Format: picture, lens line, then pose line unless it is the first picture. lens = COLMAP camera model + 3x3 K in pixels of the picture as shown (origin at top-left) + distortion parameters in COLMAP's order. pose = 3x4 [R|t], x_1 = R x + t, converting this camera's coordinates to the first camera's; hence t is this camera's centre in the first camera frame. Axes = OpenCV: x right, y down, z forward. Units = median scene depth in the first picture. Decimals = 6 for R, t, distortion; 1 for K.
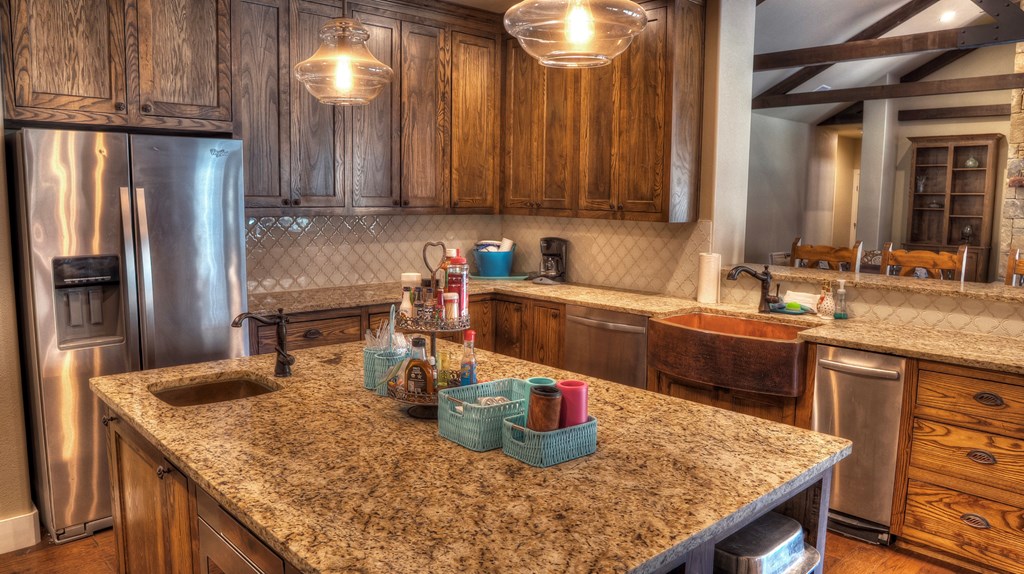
lens RADIAL K [[714.6, 0, 513.5], [0, 714.6, 281.9], [0, 0, 1]] dist [-0.101885, 0.063456]
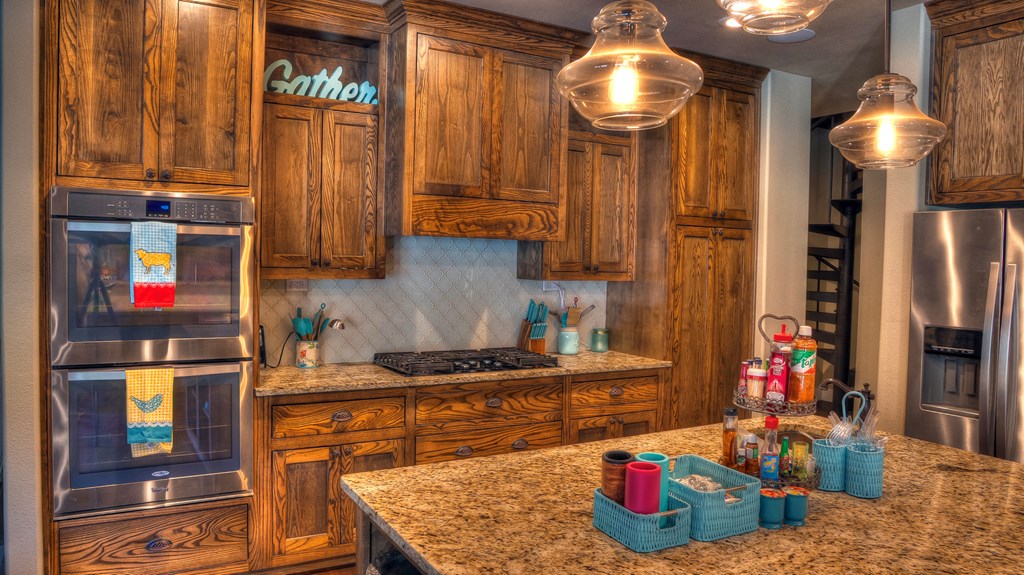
lens RADIAL K [[714.6, 0, 509.3], [0, 714.6, 286.9], [0, 0, 1]] dist [-0.101885, 0.063456]
pose [[-0.222879, 0.023716, -0.974558, 0.701063], [-0.139755, 0.988600, 0.056019, -0.077636], [0.964777, 0.148684, -0.217023, 0.704013]]
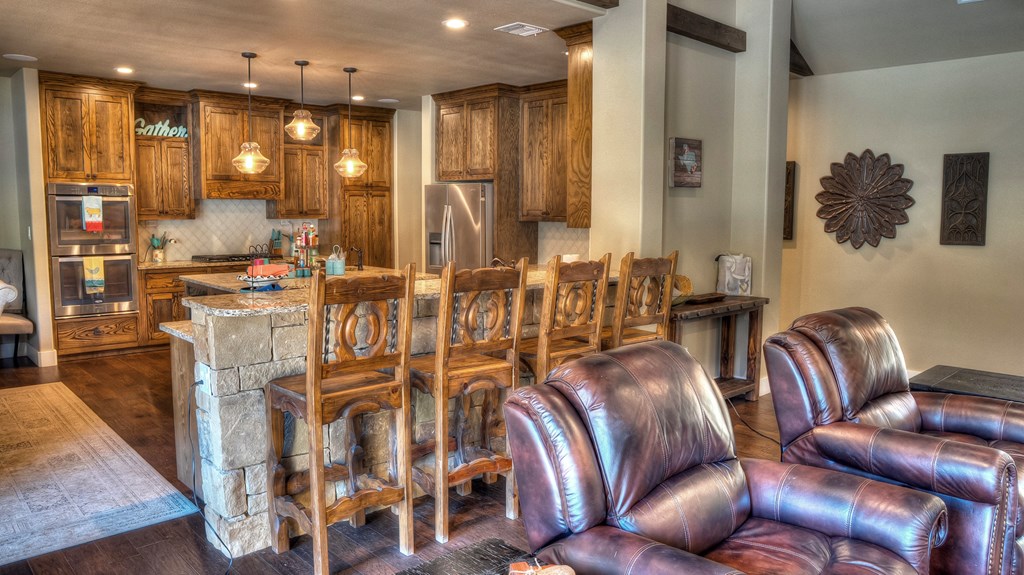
lens RADIAL K [[714.6, 0, 510.6], [0, 714.6, 285.4], [0, 0, 1]] dist [-0.101885, 0.063456]
pose [[0.003072, 0.092851, -0.995675, 1.614501], [-0.124679, 0.987946, 0.091746, -0.112970], [0.992192, 0.123858, 0.014611, 1.126460]]
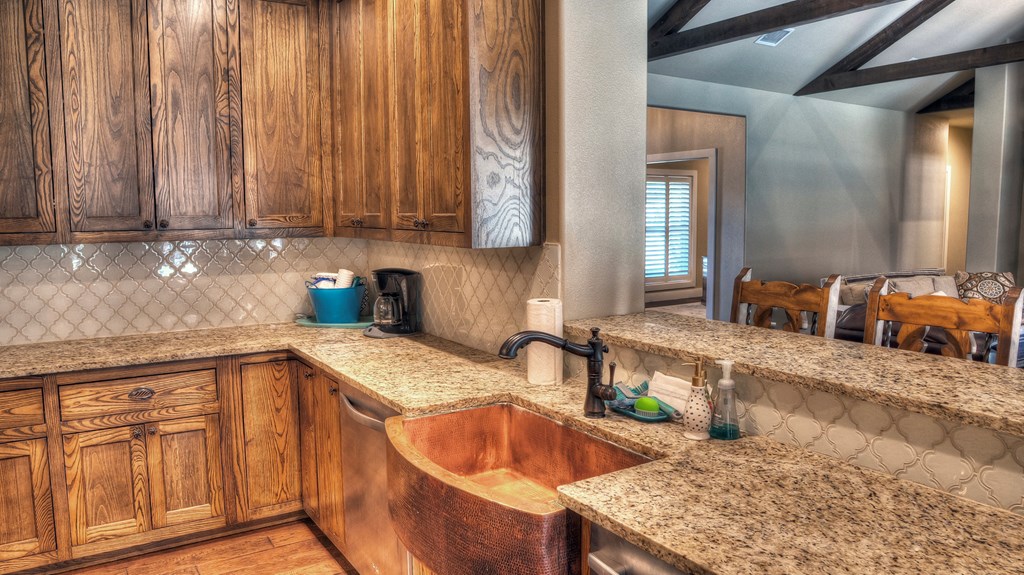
lens RADIAL K [[714.6, 0, 514.7], [0, 714.6, 285.9], [0, 0, 1]] dist [-0.101885, 0.063456]
pose [[0.983274, -0.001537, -0.182126, 0.324540], [-0.001229, 0.999886, -0.015075, -0.038434], [0.182129, 0.015047, 0.983160, 0.370776]]
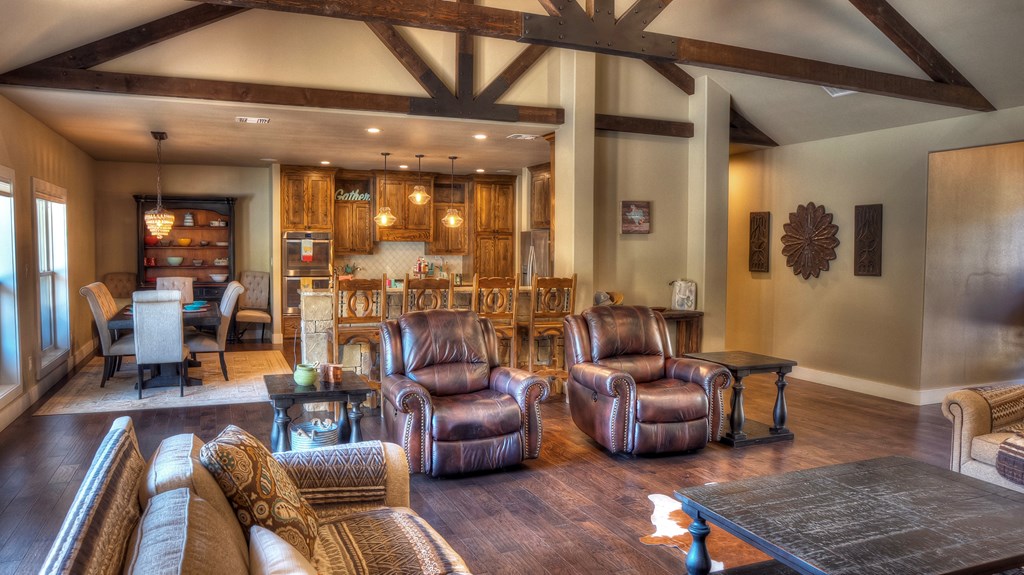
lens RADIAL K [[714.6, 0, 509.9], [0, 714.6, 284.3], [0, 0, 1]] dist [-0.101885, 0.063456]
pose [[-0.342737, 0.032207, -0.938879, 2.137870], [-0.122774, 0.989305, 0.078755, -0.175219], [0.931374, 0.142262, -0.335117, 1.689154]]
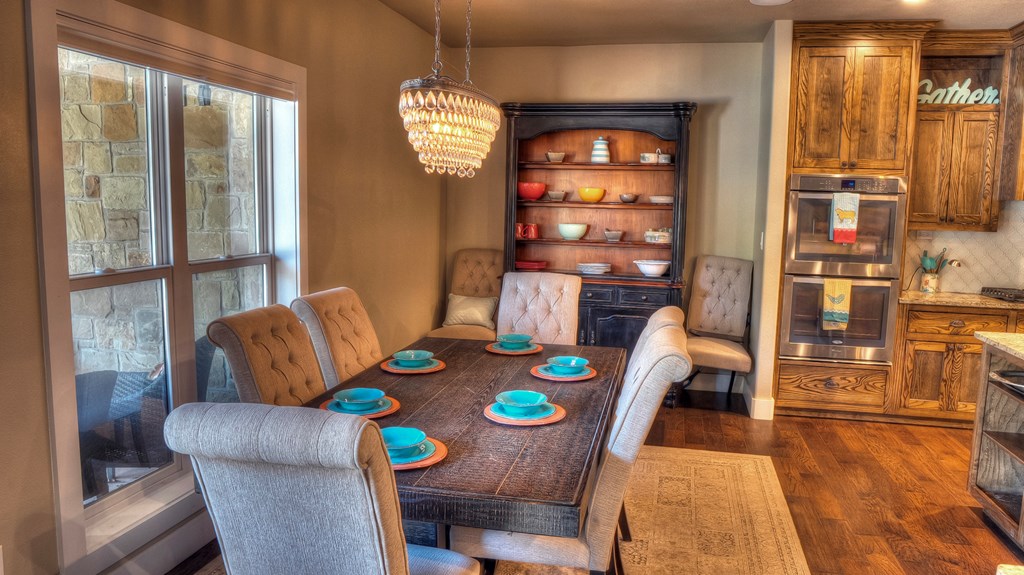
lens RADIAL K [[714.6, 0, 513.1], [0, 714.6, 286.0], [0, 0, 1]] dist [-0.101885, 0.063456]
pose [[-0.827764, 0.035226, -0.559970, 1.148983], [-0.097632, 0.973758, 0.205579, -0.086324], [0.552517, 0.224842, -0.802603, 0.848513]]
